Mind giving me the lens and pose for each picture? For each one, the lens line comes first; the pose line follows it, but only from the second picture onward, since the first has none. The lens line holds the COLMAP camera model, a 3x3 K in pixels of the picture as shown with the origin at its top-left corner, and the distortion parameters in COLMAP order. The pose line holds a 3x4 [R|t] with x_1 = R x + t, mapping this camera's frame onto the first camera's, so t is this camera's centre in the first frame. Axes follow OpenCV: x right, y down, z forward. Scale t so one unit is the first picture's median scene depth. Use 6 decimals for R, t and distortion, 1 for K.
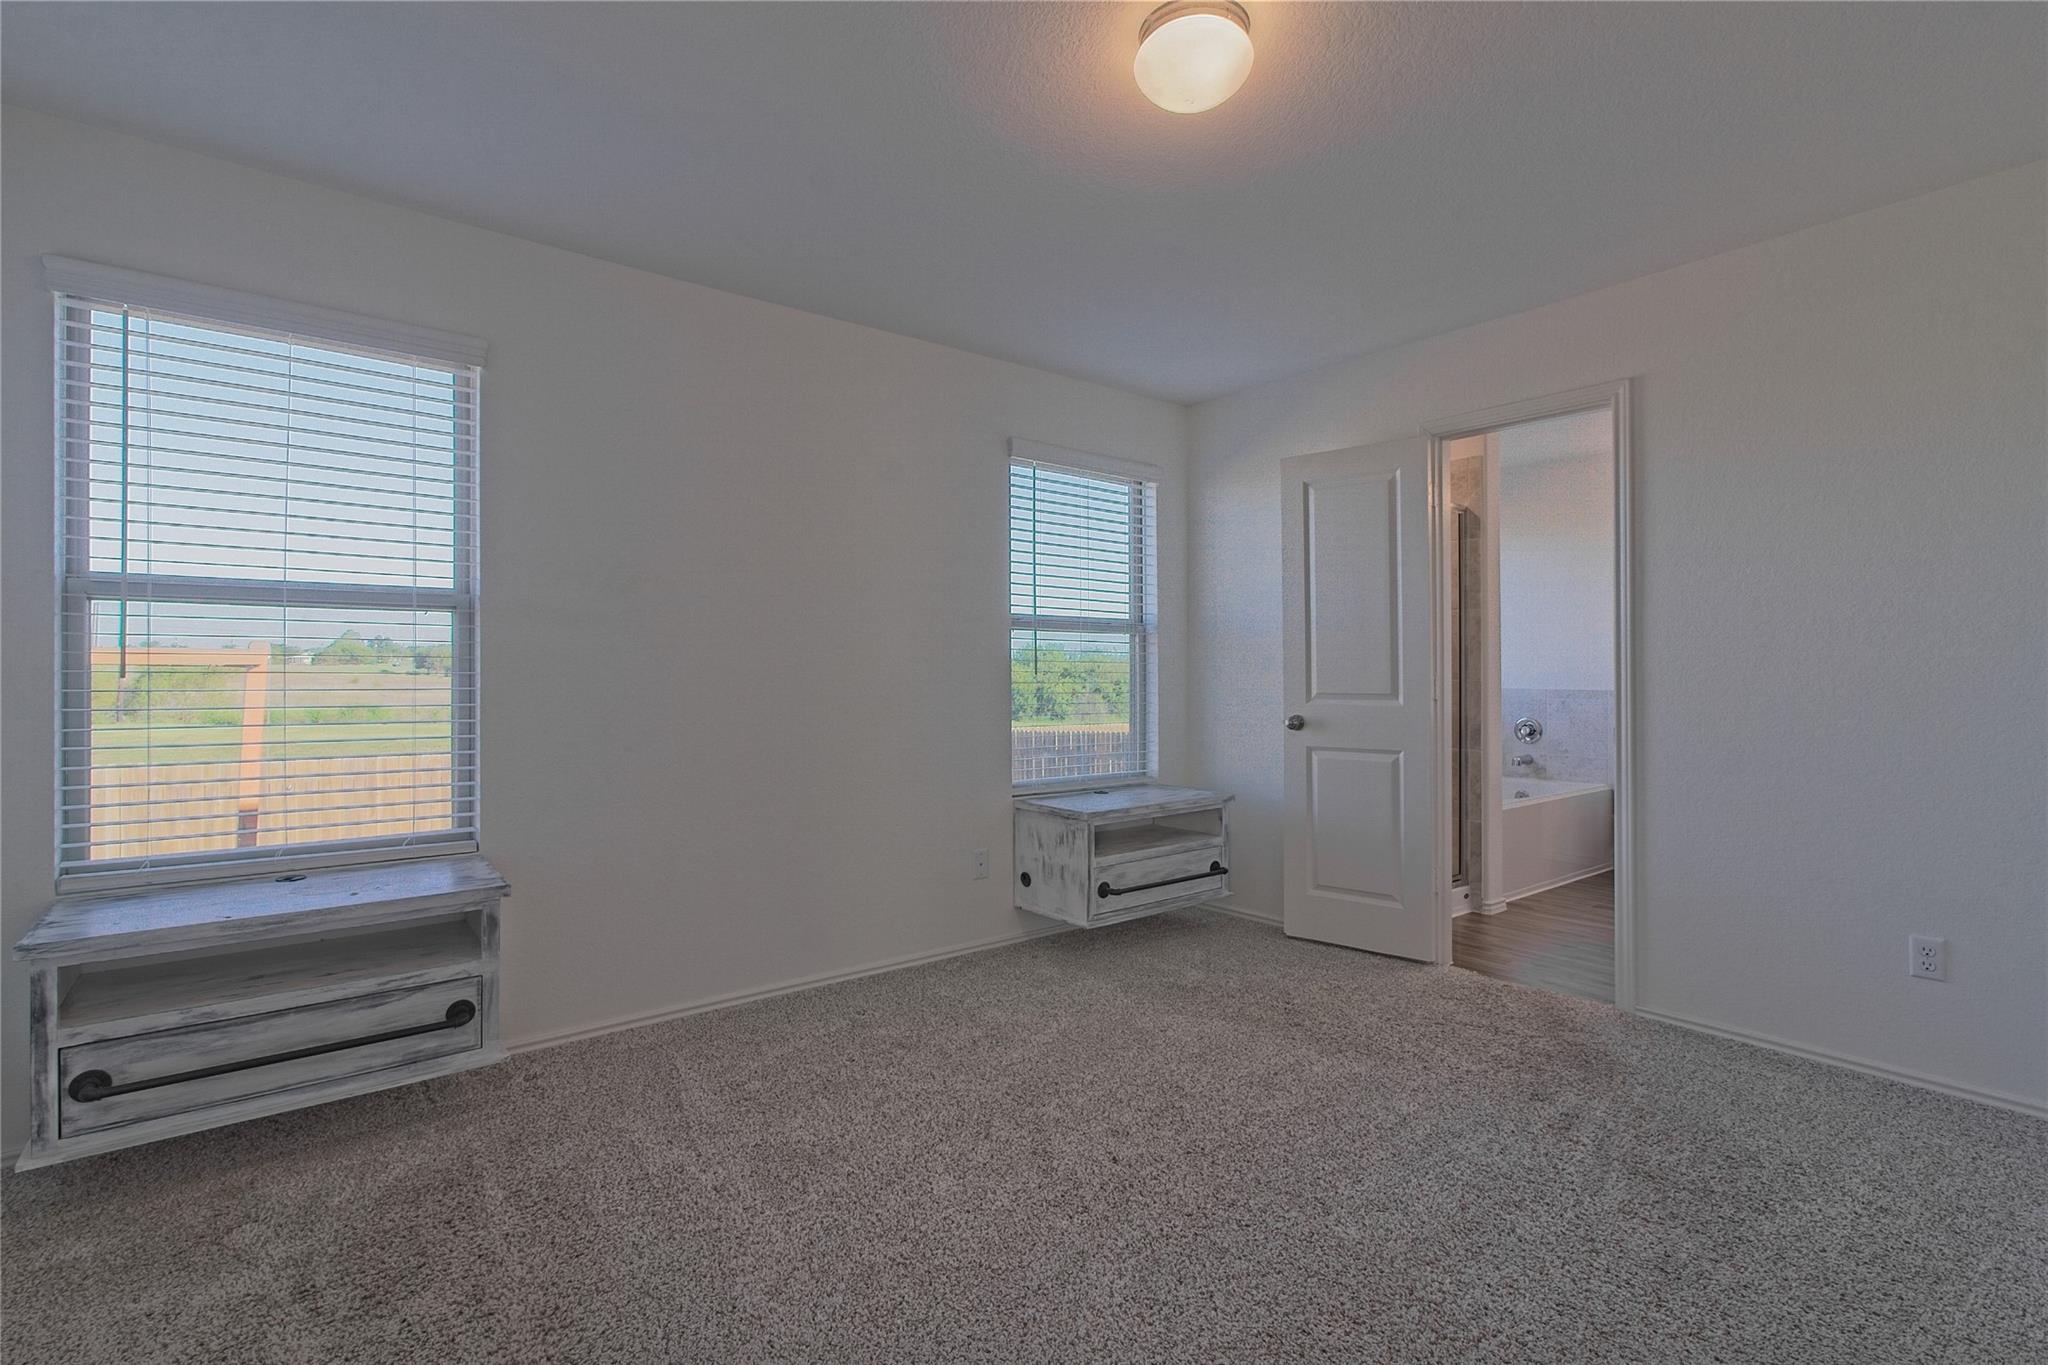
lens RADIAL K [[951.0, 0, 1025.3], [0, 951.0, 675.0], [0, 0, 1]] dist [-0.018839, 0.010726]
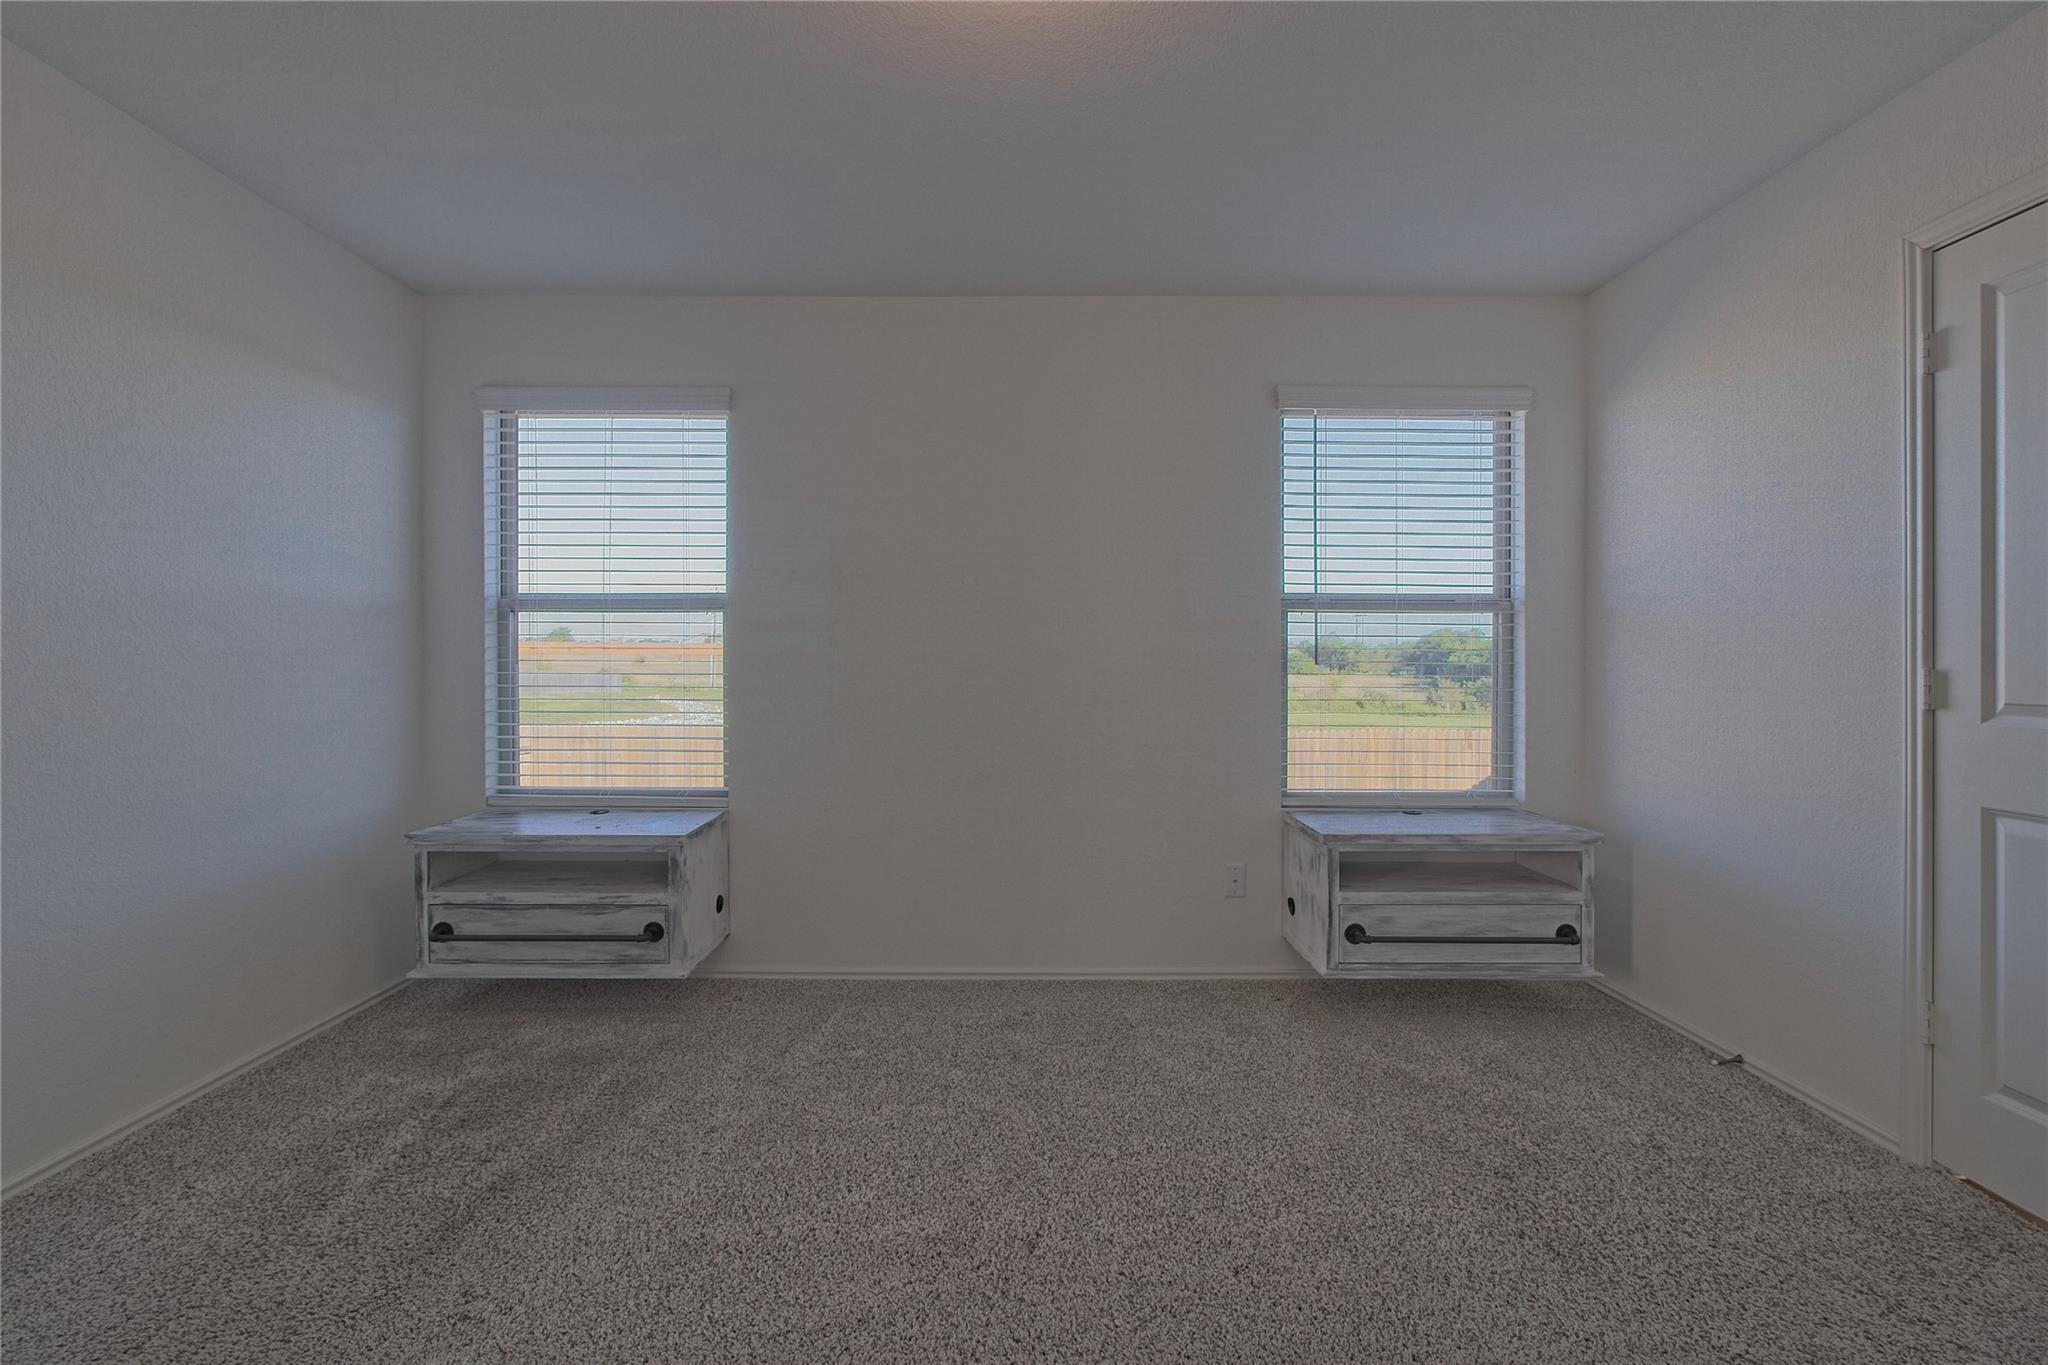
lens RADIAL K [[951.0, 0, 1109.5], [0, 951.0, 677.2], [0, 0, 1]] dist [-0.018839, 0.010726]
pose [[0.784137, 0.007753, -0.620539, 0.442964], [-0.003563, 0.999962, 0.007991, 0.005217], [0.620577, -0.004055, 0.784135, 0.266389]]
